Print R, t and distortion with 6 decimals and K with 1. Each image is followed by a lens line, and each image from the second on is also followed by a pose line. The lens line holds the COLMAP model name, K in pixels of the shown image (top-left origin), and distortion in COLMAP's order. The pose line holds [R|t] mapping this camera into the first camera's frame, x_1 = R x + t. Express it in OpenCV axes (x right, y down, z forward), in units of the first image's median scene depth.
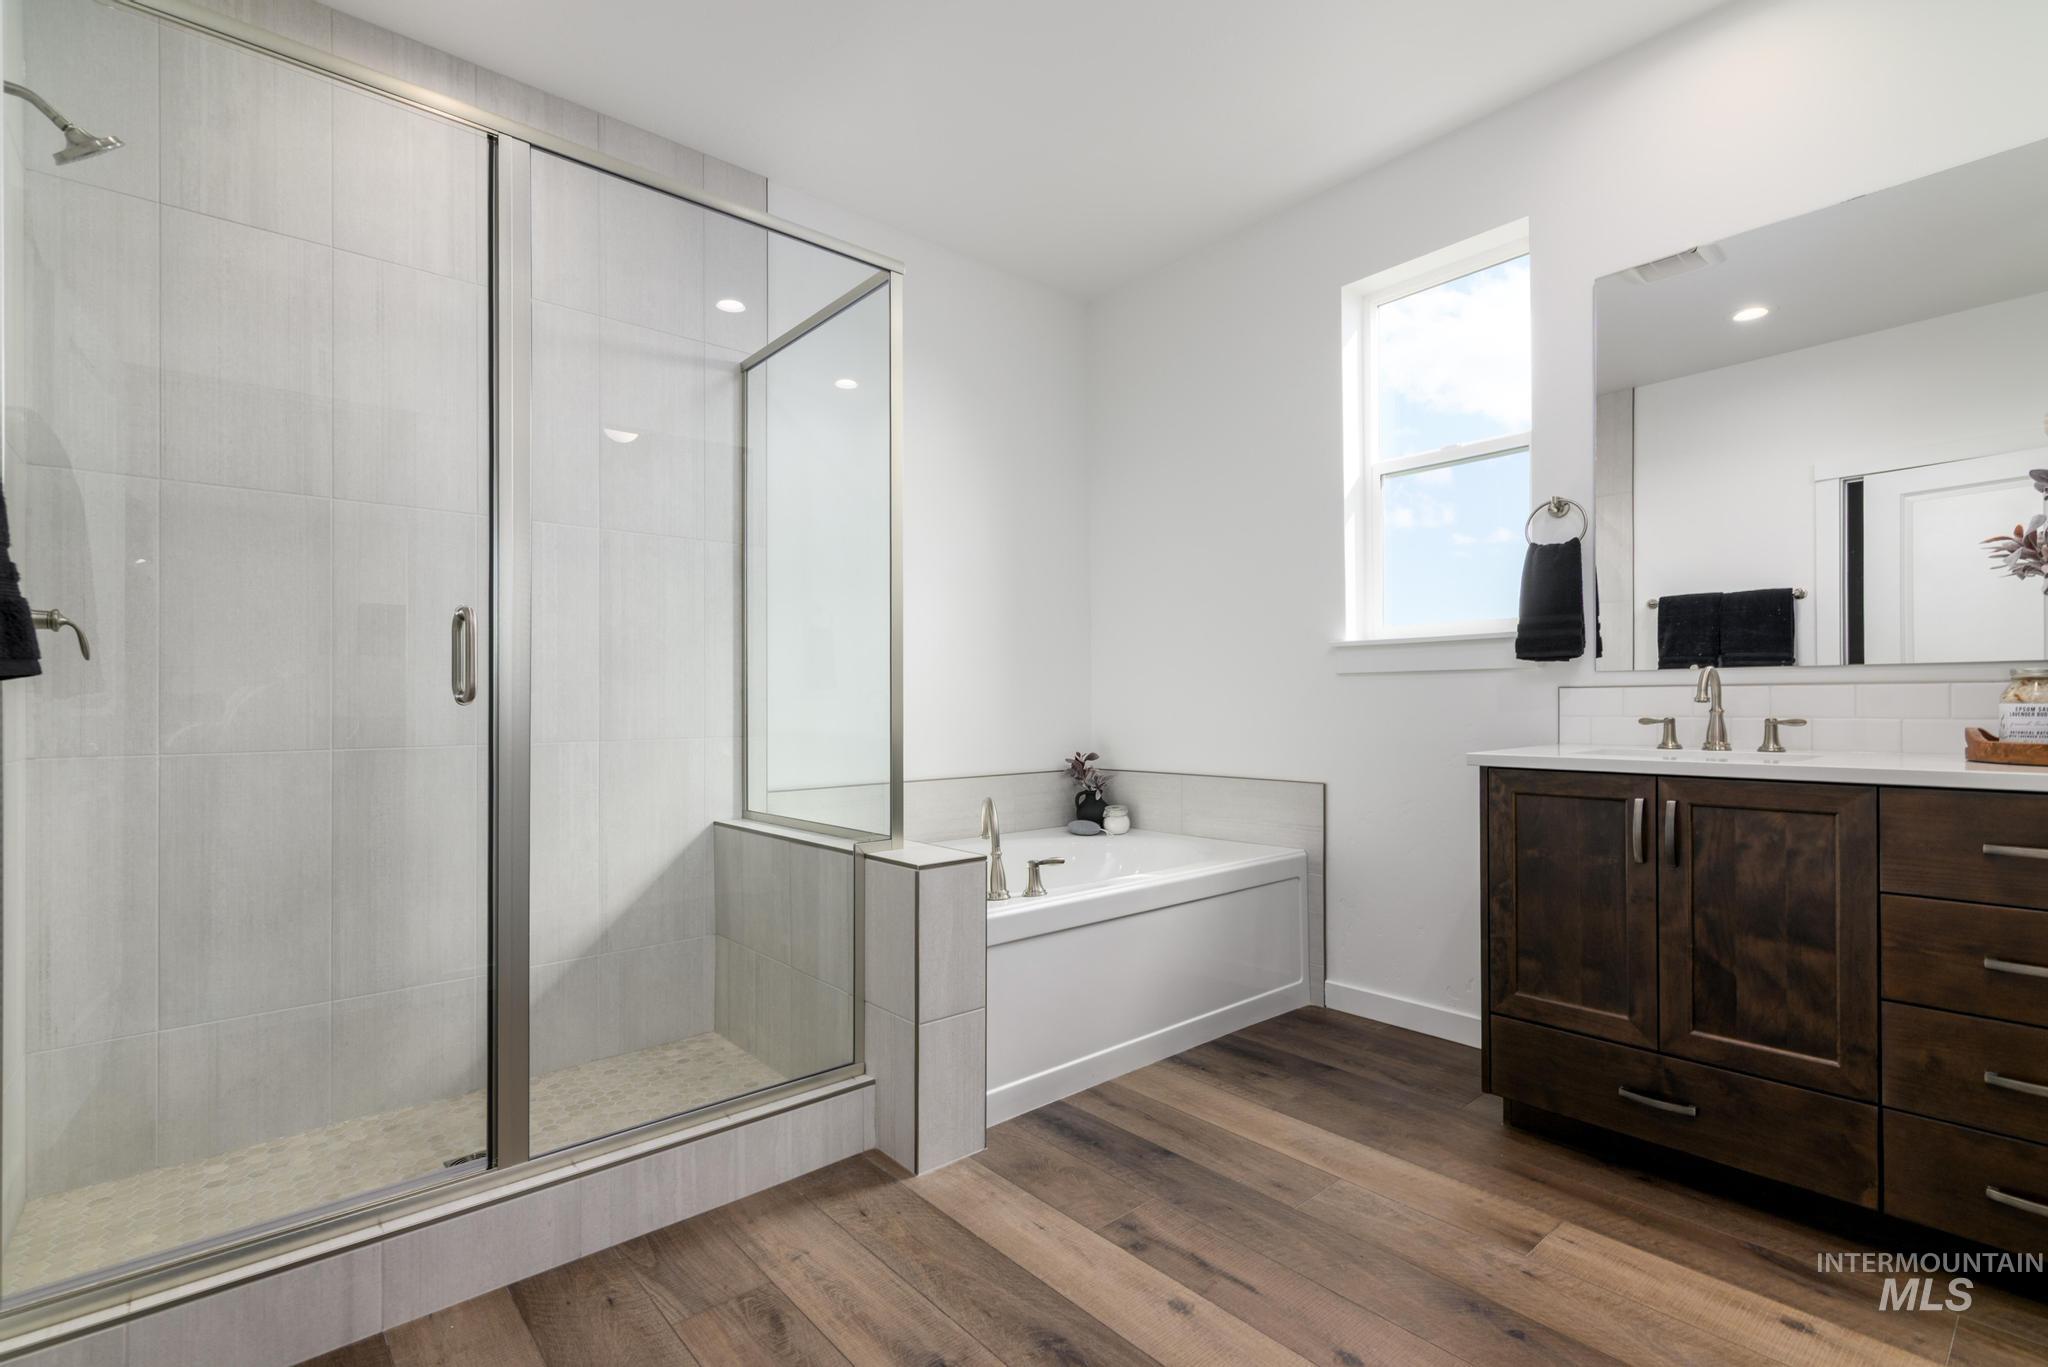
lens RADIAL K [[941.9, 0, 1019.8], [0, 941.9, 700.0], [0, 0, 1]] dist [0.004801, -0.000522]
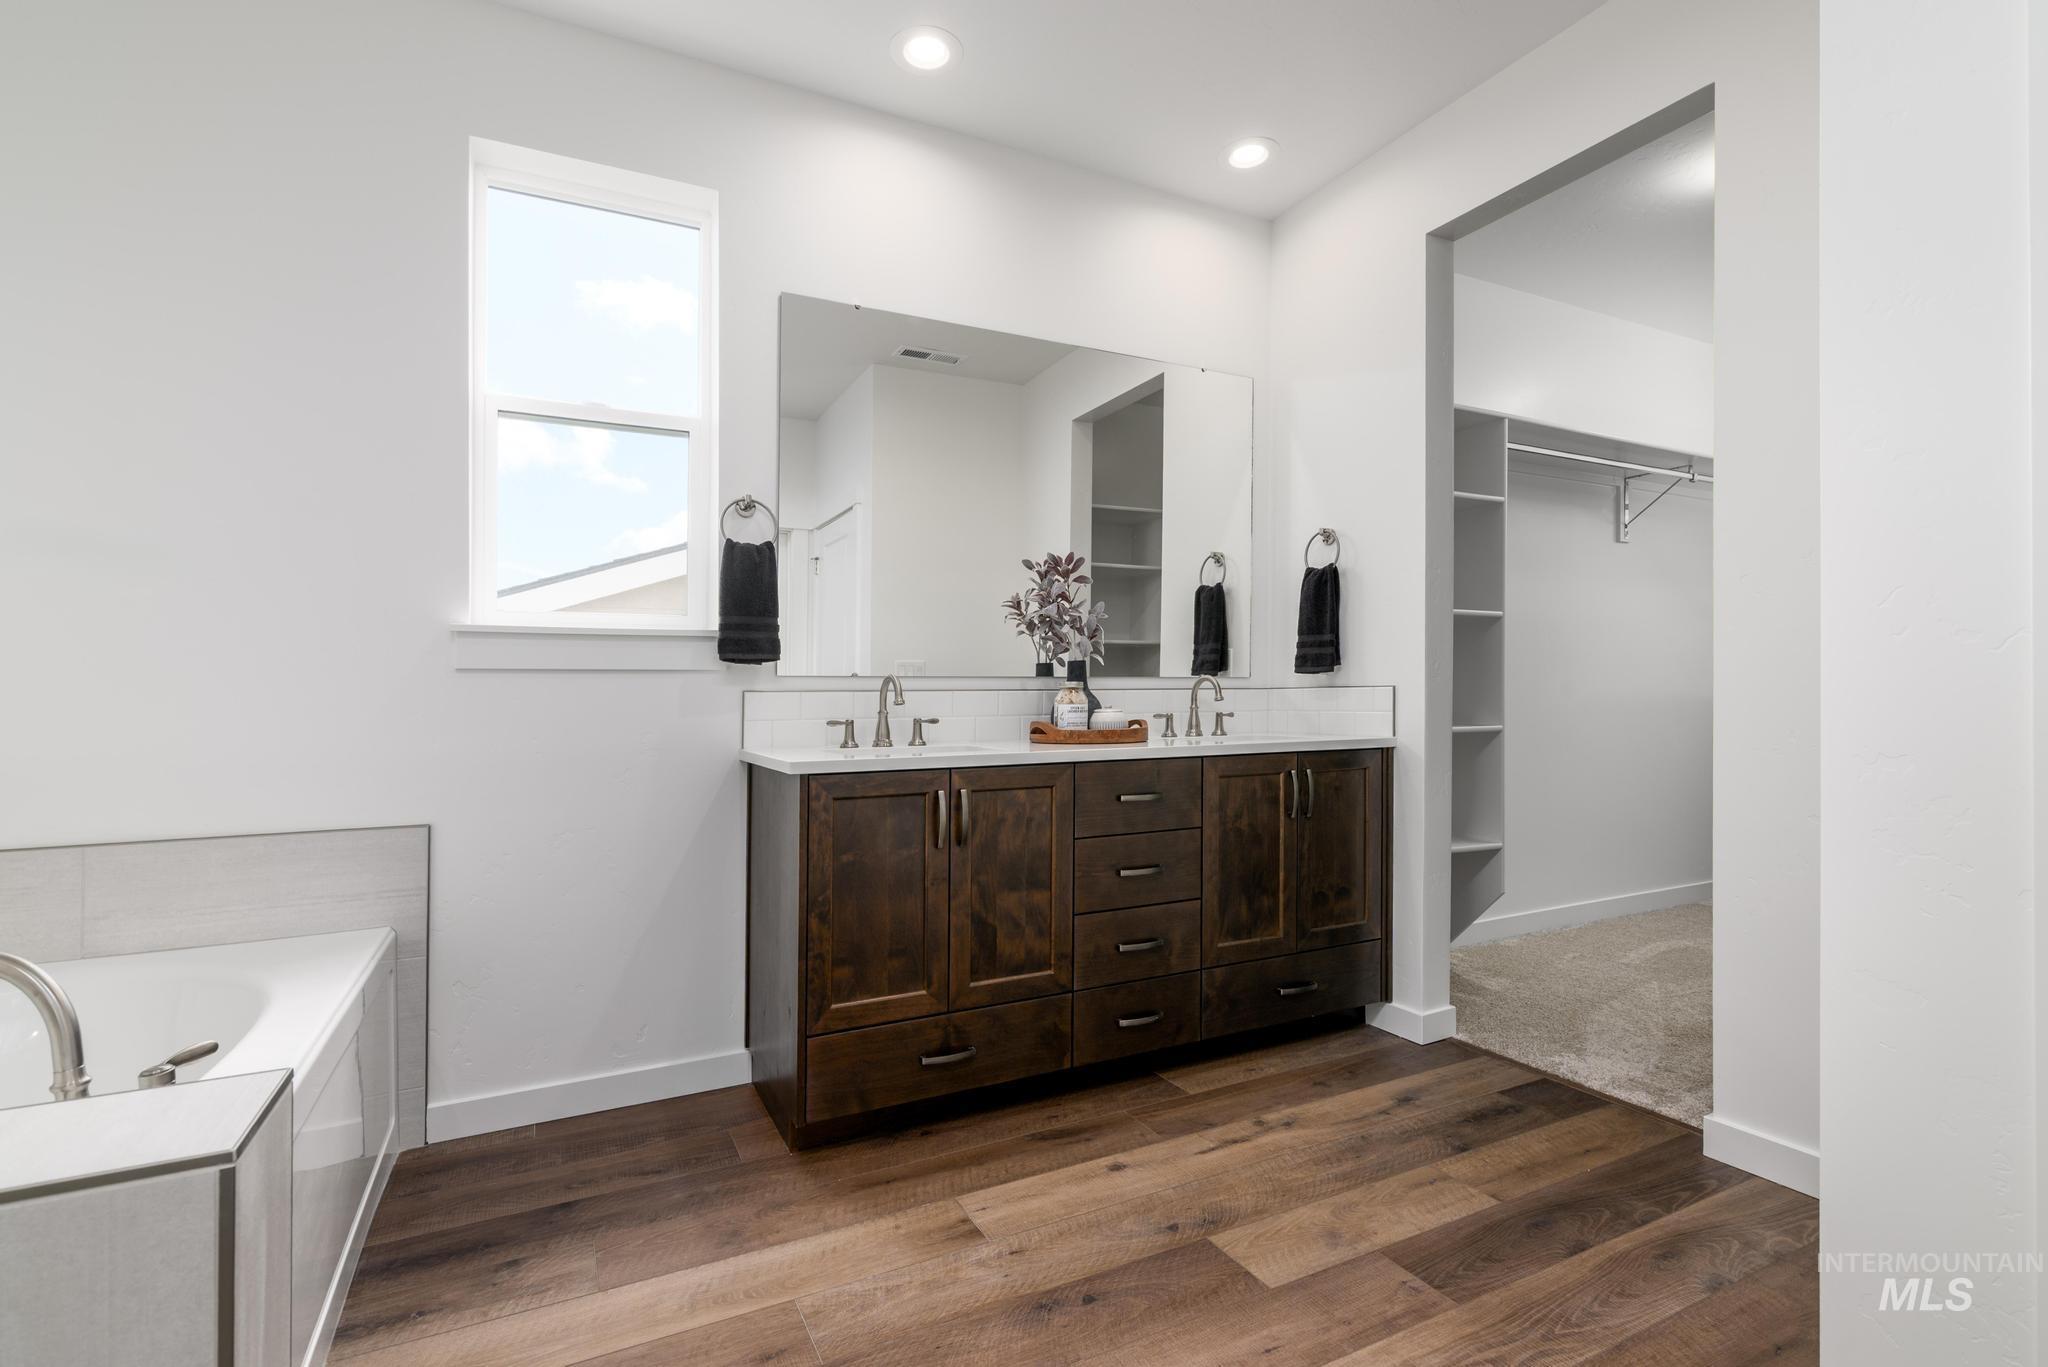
lens RADIAL K [[947.0, 0, 1022.7], [0, 947.0, 705.7], [0, 0, 1]] dist [-0.001338, 0.000416]
pose [[0.235440, 0.000852, 0.971888, -0.385625], [0.007695, 0.999967, -0.002741, 0.007760], [-0.971858, 0.008125, 0.235426, 0.607309]]
